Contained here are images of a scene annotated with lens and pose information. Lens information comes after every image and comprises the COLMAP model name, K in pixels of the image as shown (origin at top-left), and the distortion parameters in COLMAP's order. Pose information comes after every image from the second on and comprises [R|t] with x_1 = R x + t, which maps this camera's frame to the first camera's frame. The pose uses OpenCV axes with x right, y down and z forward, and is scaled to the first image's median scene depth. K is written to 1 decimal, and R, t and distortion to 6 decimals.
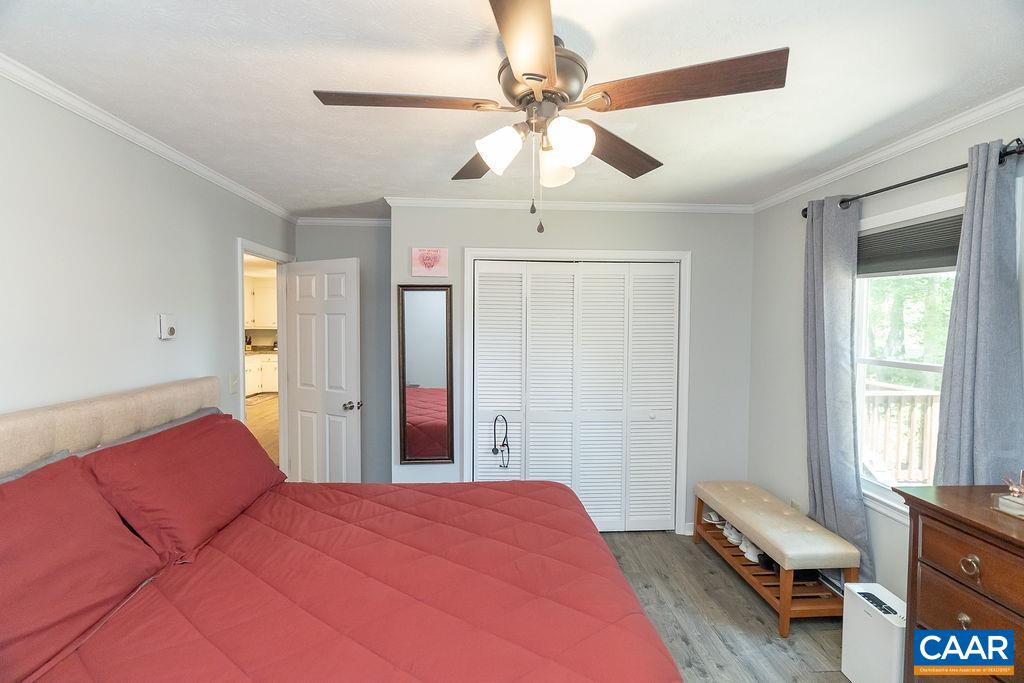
lens RADIAL K [[459.9, 0, 512.5], [0, 459.9, 338.1], [0, 0, 1]] dist [-0.004283, 0.000665]
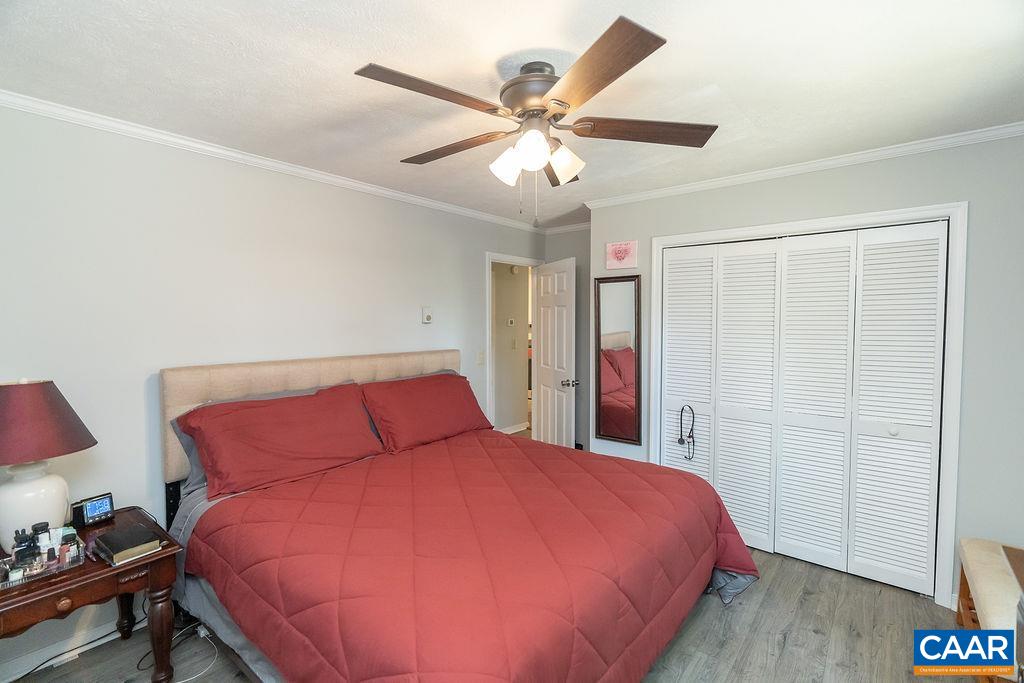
lens RADIAL K [[459.9, 0, 512.5], [0, 459.9, 338.1], [0, 0, 1]] dist [-0.004283, 0.000665]
pose [[0.733813, 0.021988, -0.678995, 0.369435], [-0.018671, 0.999751, 0.012197, 0.020816], [0.679094, 0.003728, 0.734041, 0.035387]]
